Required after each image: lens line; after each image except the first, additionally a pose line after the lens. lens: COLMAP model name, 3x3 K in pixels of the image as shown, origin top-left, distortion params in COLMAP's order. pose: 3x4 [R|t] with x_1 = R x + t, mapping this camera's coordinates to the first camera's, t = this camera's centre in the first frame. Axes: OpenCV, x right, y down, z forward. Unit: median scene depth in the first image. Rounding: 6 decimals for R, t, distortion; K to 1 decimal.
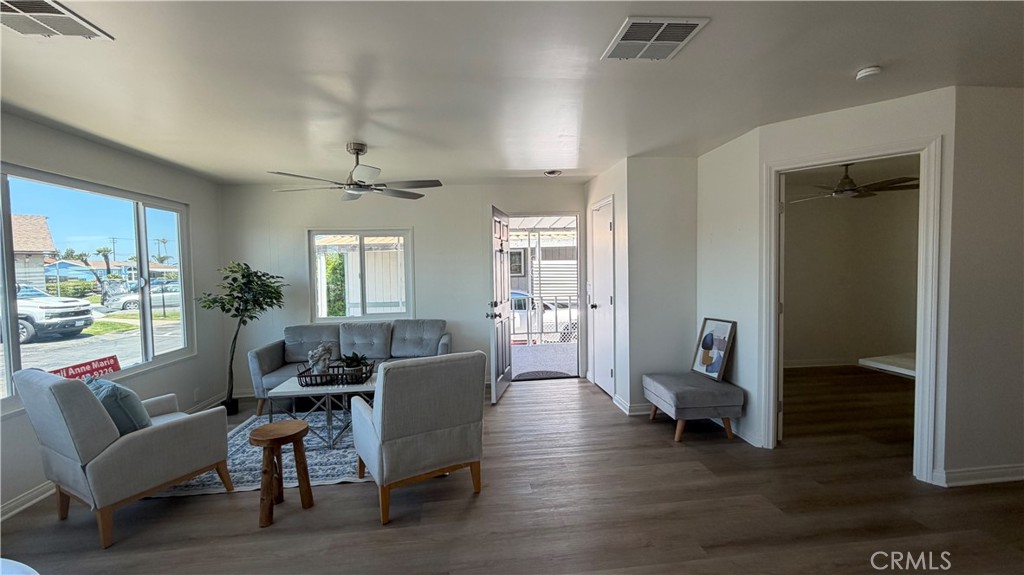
lens RADIAL K [[407.2, 0, 511.0], [0, 407.2, 289.2], [0, 0, 1]] dist [0.000156, -0.000382]
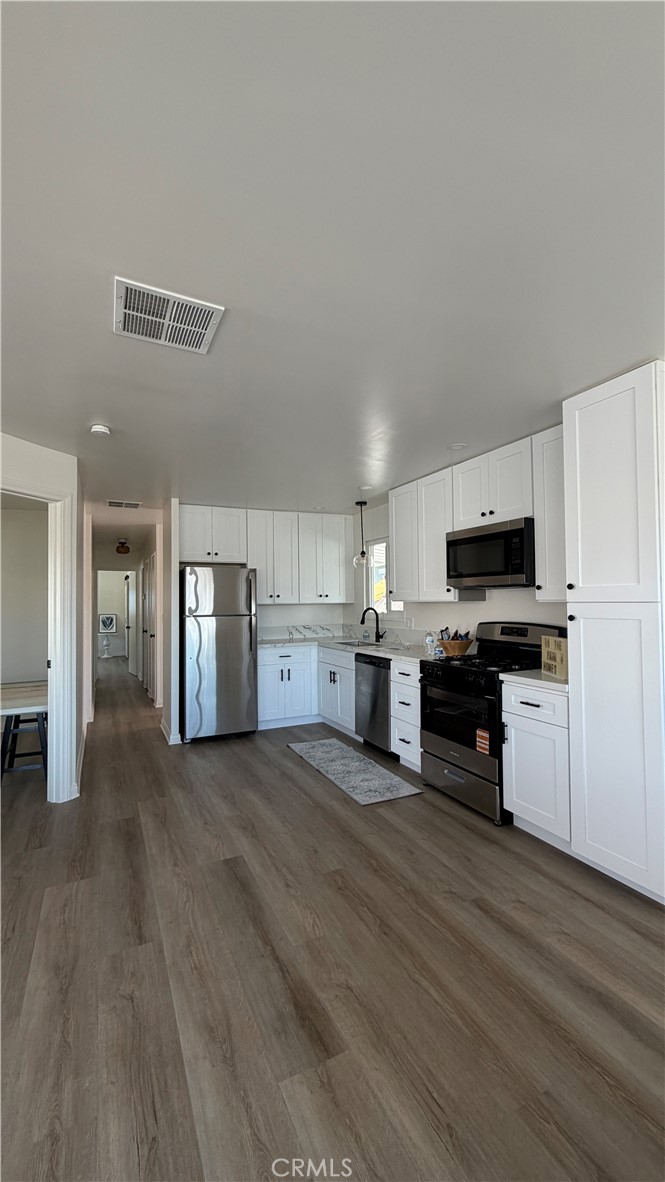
lens RADIAL K [[470.1, 0, 332.5], [0, 470.1, 591.0], [0, 0, 1]] dist [0.000156, -0.000382]
pose [[-0.335986, 0.046653, 0.940711, -0.519482], [0.057720, 0.997915, -0.028875, -0.018844], [-0.940097, 0.044596, -0.337979, 0.842231]]
